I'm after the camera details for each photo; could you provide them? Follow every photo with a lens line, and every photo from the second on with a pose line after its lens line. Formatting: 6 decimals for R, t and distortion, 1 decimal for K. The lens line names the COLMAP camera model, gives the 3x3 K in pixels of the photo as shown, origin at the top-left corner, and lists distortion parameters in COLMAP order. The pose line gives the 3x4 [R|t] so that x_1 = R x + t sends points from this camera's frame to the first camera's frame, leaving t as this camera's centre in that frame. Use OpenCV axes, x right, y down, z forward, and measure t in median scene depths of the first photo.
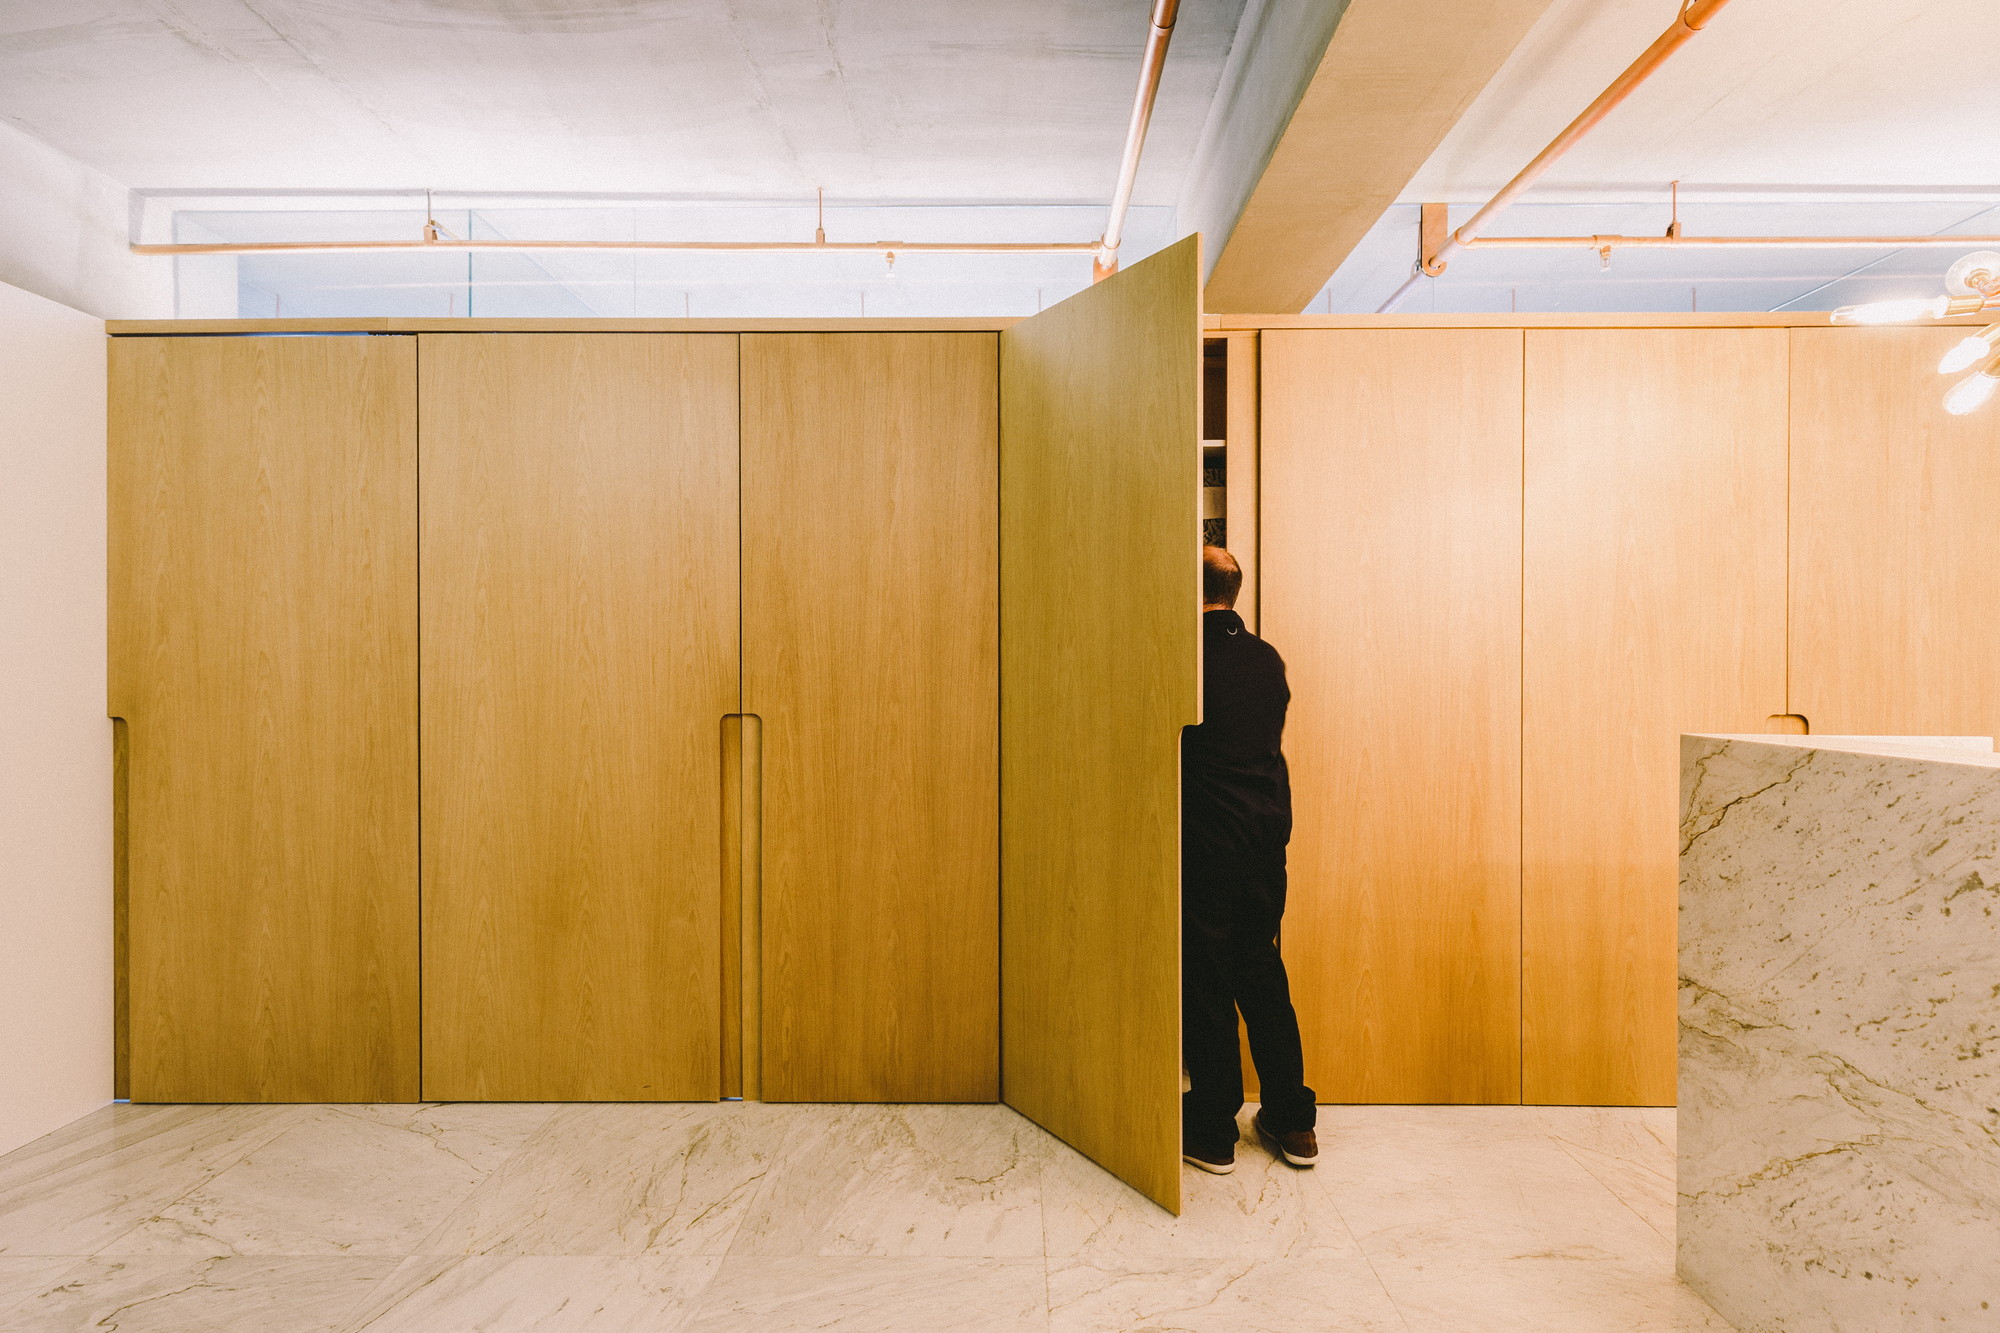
lens RADIAL K [[897.0, 0, 1004.5], [0, 897.0, 677.9], [0, 0, 1]] dist [0.002215, -0.000266]
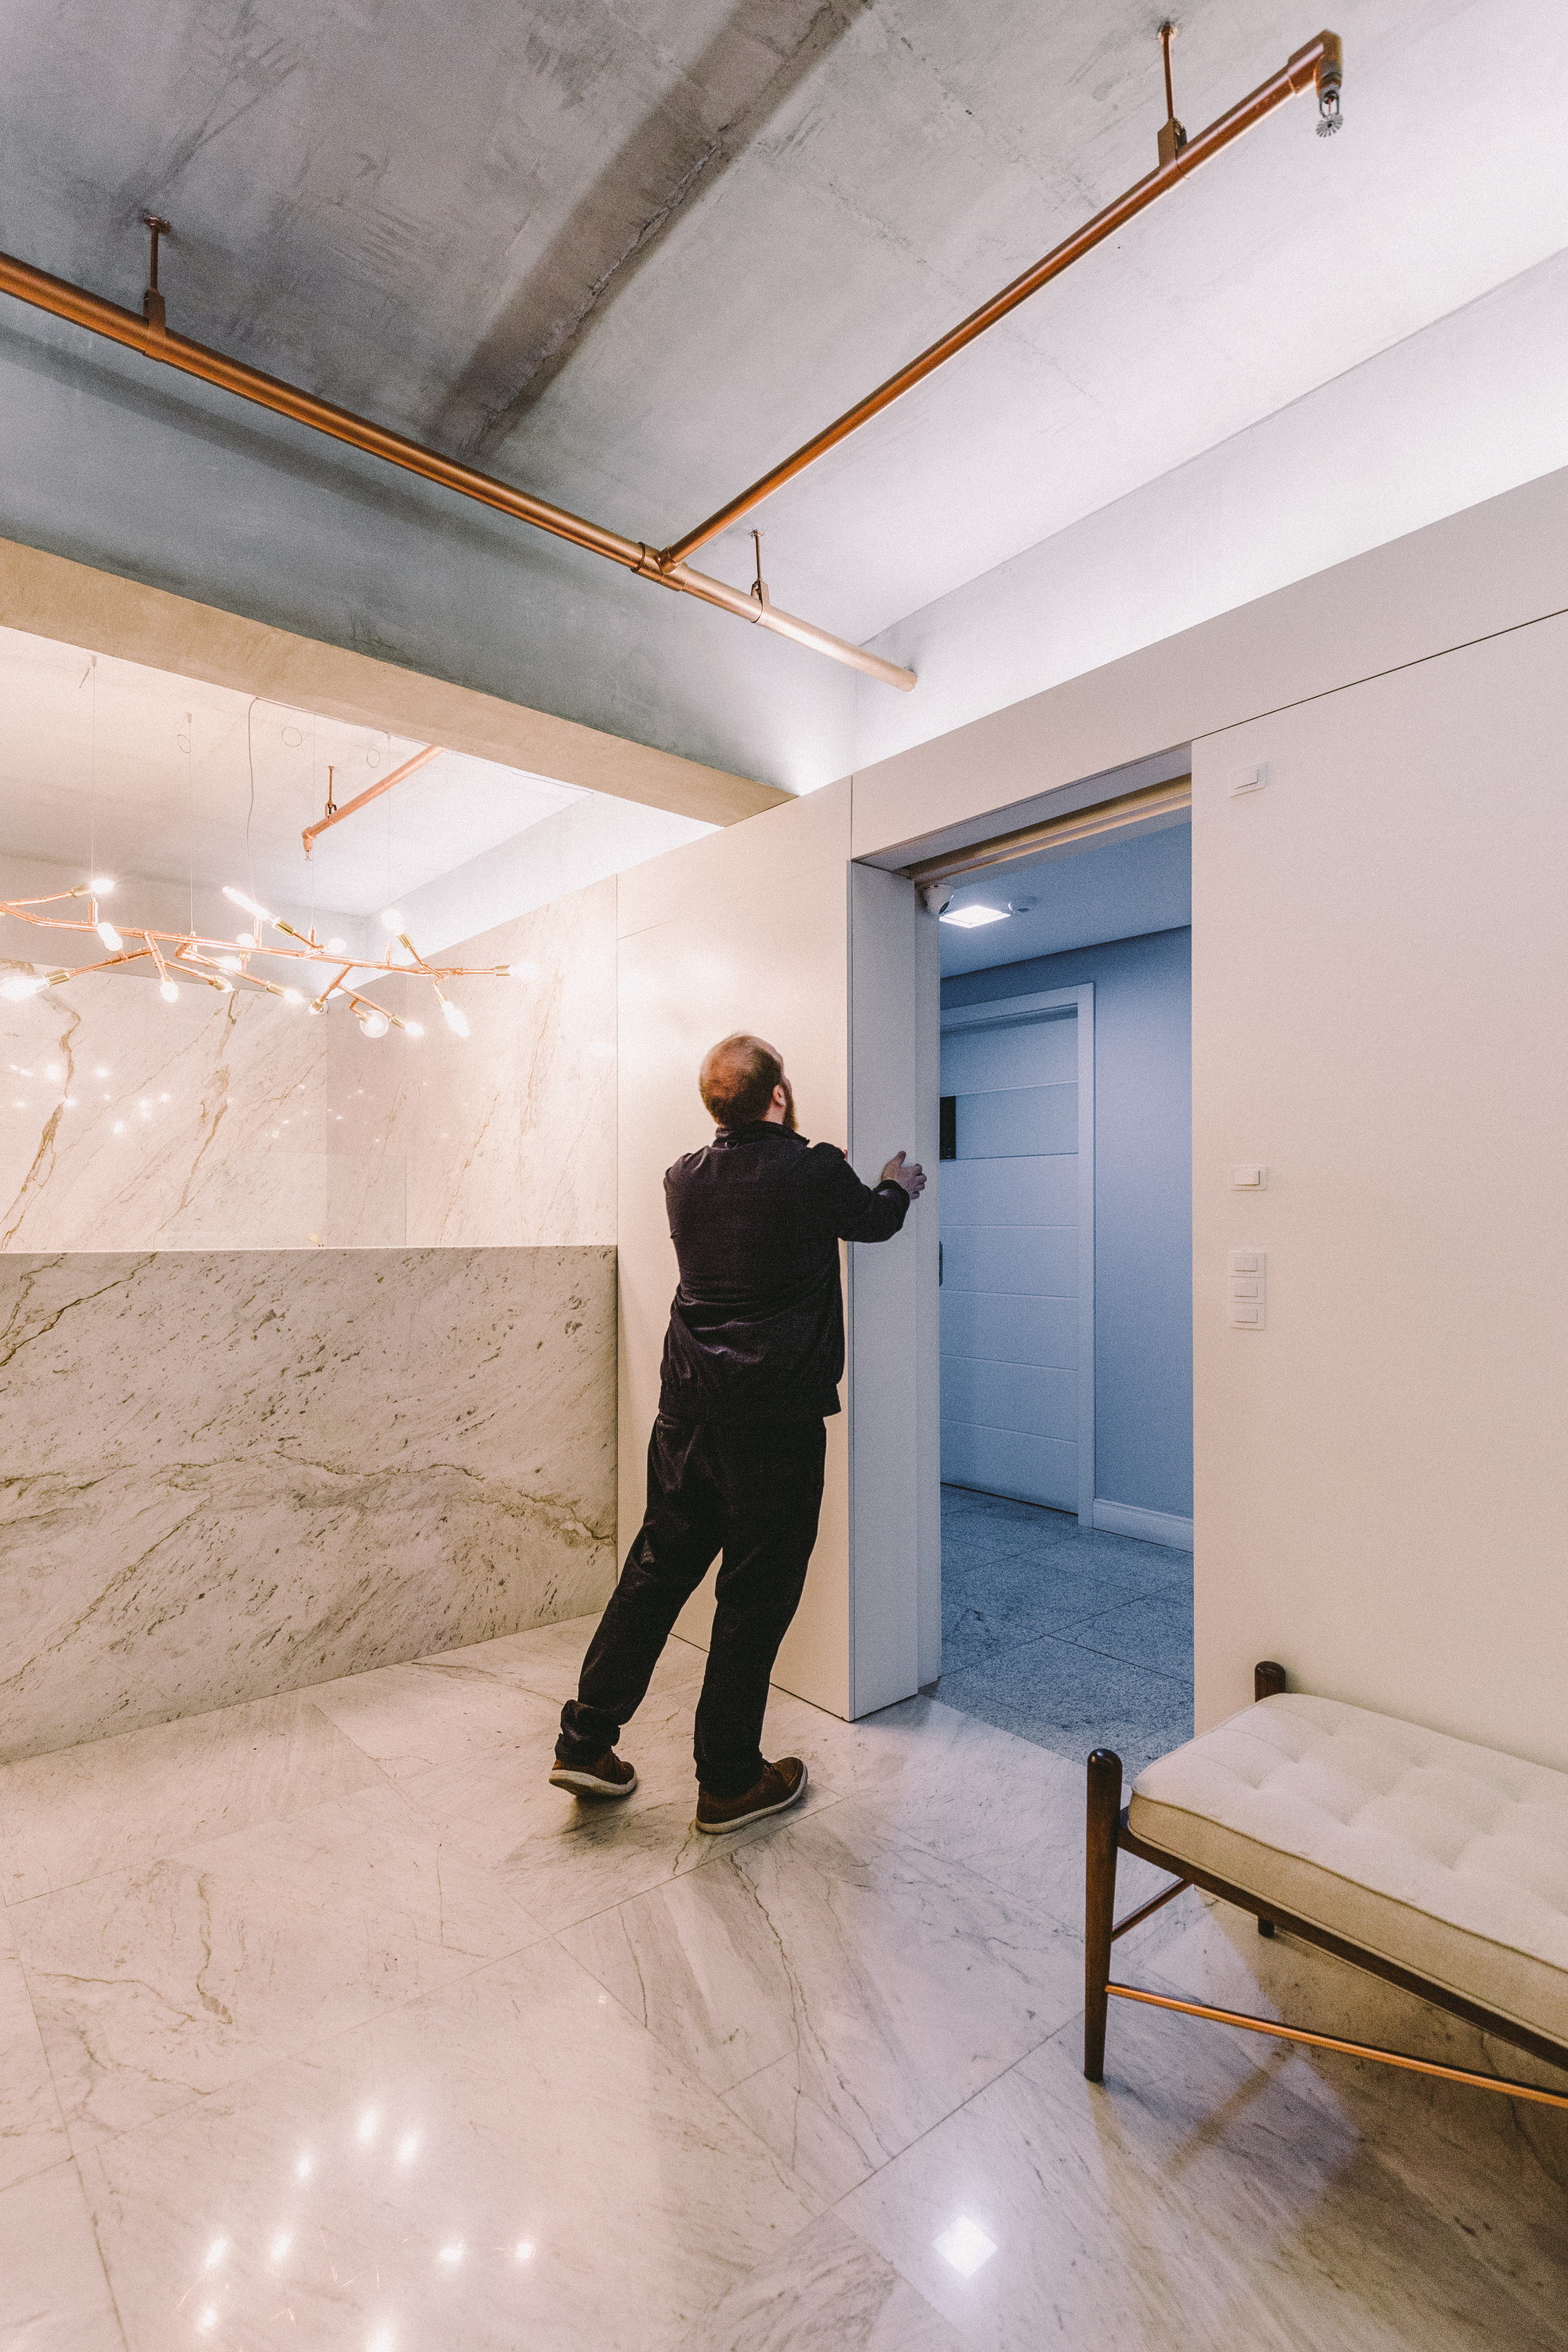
lens RADIAL K [[1132.8, 0, 781.0], [0, 1132.8, 1209.3], [0, 0, 1]] dist [0.000745, -0.000095]
pose [[-0.655042, 0.003683, 0.755584, -1.058412], [0.008877, 0.999957, 0.002821, 0.017644], [-0.755540, 0.008555, -0.655046, 1.427949]]
